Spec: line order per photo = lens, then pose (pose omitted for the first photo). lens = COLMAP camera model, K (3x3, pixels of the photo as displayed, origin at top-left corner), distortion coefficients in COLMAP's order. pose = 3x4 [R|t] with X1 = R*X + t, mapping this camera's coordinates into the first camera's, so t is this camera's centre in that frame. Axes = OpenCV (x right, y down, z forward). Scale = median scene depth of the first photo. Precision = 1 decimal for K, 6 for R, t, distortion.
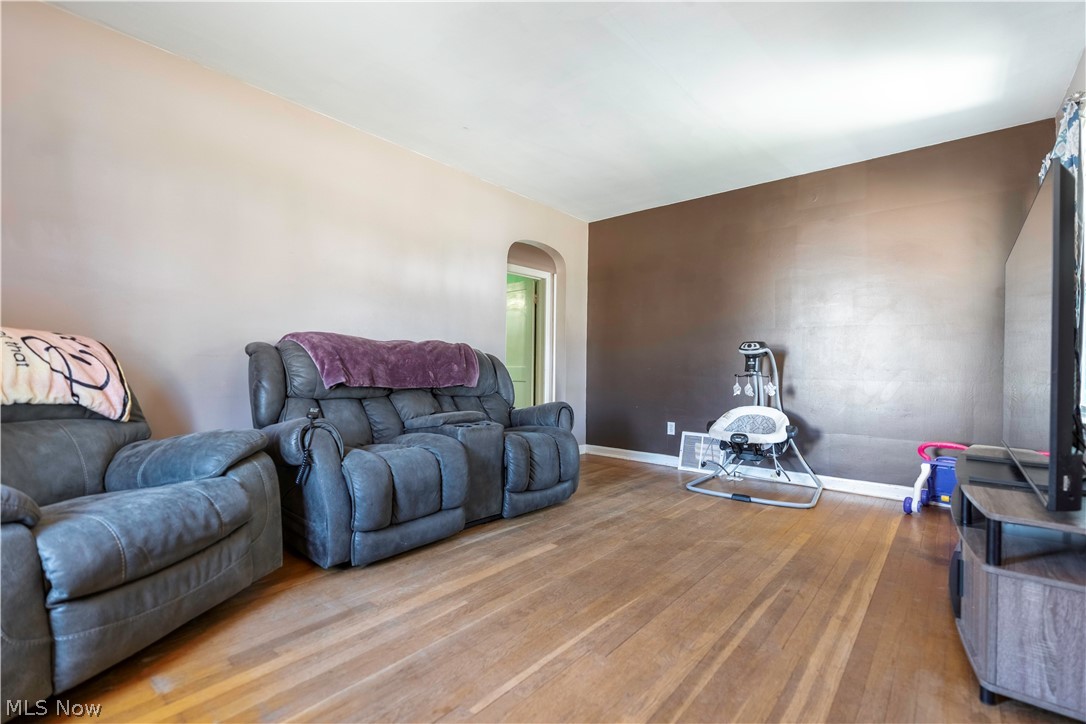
lens RADIAL K [[486.8, 0, 543.0], [0, 486.8, 362.0], [0, 0, 1]] dist [-0.004139, -0.000281]
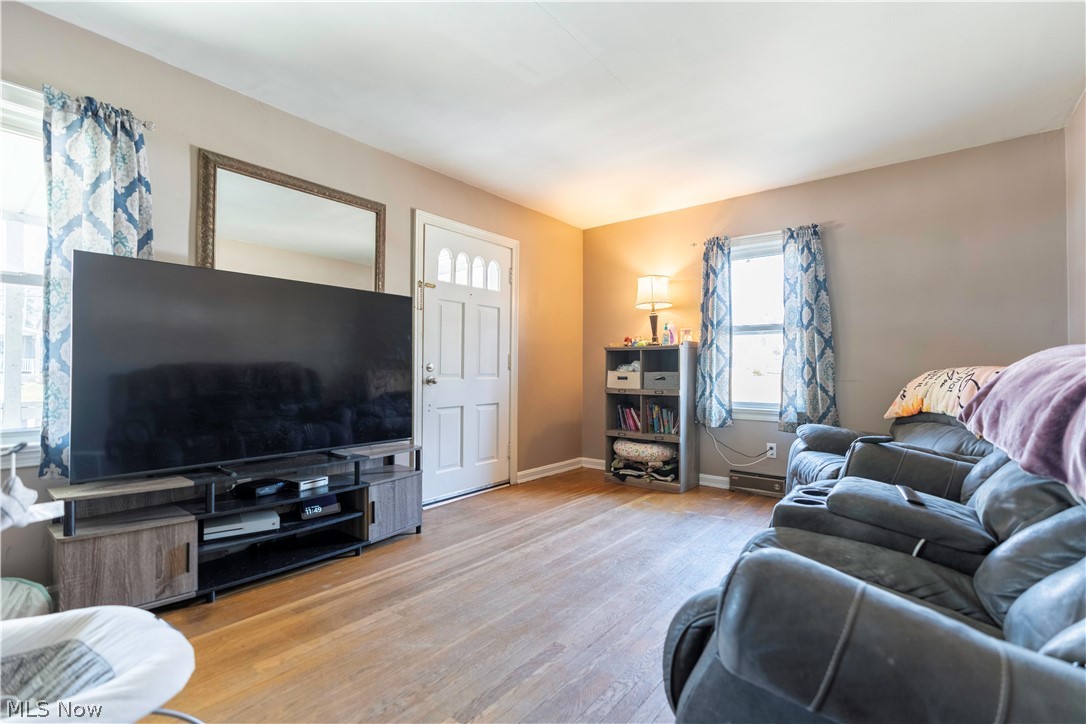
lens RADIAL K [[486.8, 0, 543.0], [0, 486.8, 362.0], [0, 0, 1]] dist [-0.004139, -0.000281]
pose [[-0.999313, -0.018328, -0.032223, 0.271627], [-0.017574, 0.999569, -0.023527, -0.022780], [0.032640, -0.022945, -0.999204, 2.045589]]
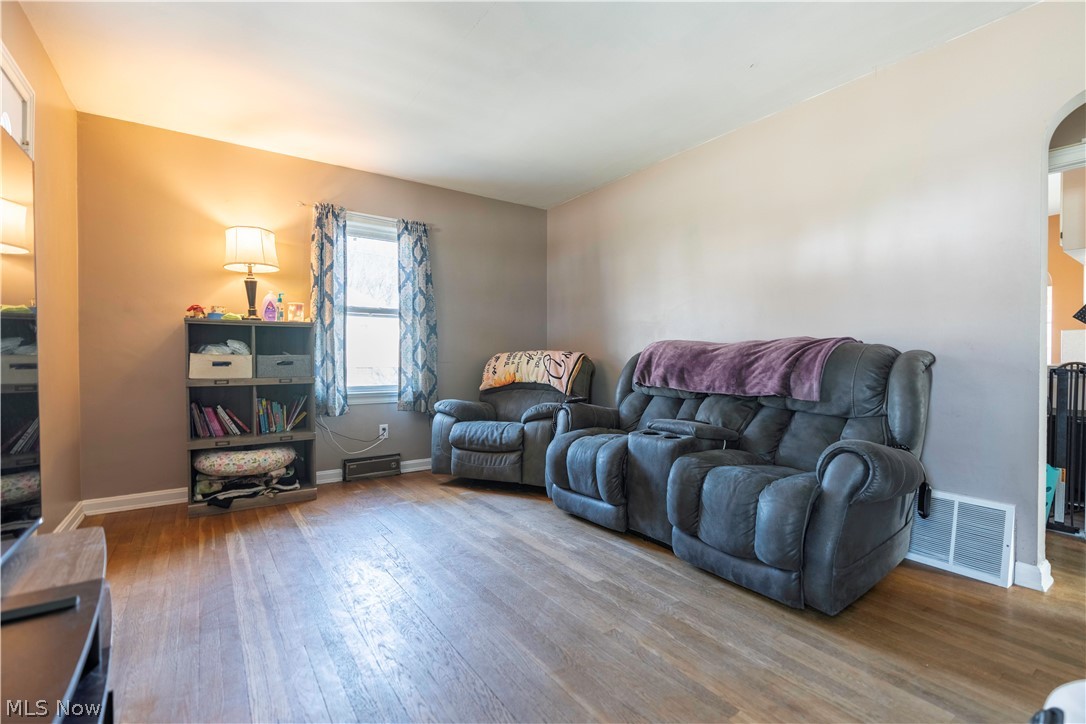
lens RADIAL K [[486.8, 0, 543.0], [0, 486.8, 362.0], [0, 0, 1]] dist [-0.004139, -0.000281]
pose [[-0.248604, -0.005312, -0.968591, 1.017184], [0.003695, 0.999972, -0.006432, -0.001853], [0.968598, -0.005178, -0.248577, 1.300348]]
